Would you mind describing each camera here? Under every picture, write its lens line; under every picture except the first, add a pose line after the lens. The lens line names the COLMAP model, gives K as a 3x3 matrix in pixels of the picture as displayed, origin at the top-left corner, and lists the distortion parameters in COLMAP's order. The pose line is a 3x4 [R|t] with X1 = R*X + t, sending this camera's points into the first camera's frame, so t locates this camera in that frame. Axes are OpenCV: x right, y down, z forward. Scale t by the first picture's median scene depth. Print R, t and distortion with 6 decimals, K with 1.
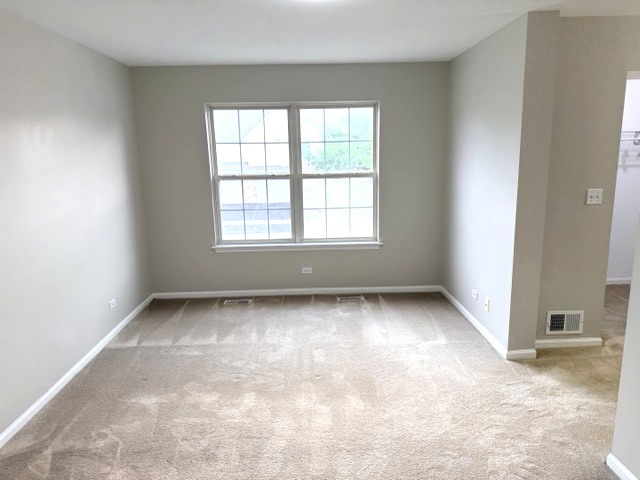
lens RADIAL K [[445.3, 0, 320.0], [0, 445.3, 240.0], [0, 0, 1]] dist [0.093281, -0.134691]
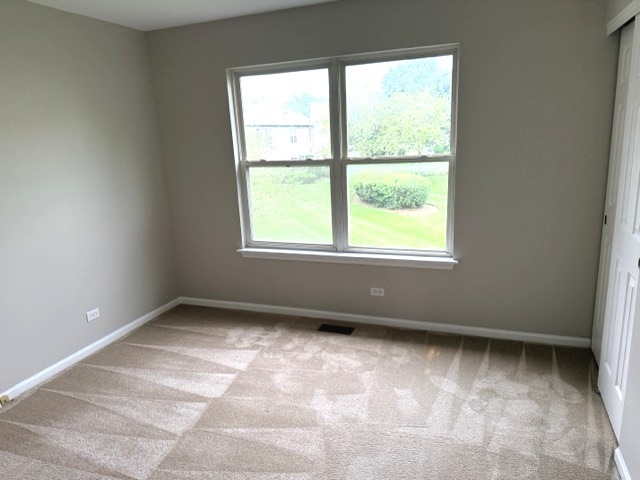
lens RADIAL K [[445.3, 0, 320.0], [0, 445.3, 240.0], [0, 0, 1]] dist [0.093281, -0.134691]
pose [[0.919451, 0.059972, -0.388604, 0.209376], [-0.044829, 0.997844, 0.047927, -0.048209], [0.390641, -0.026645, 0.920157, 0.314785]]
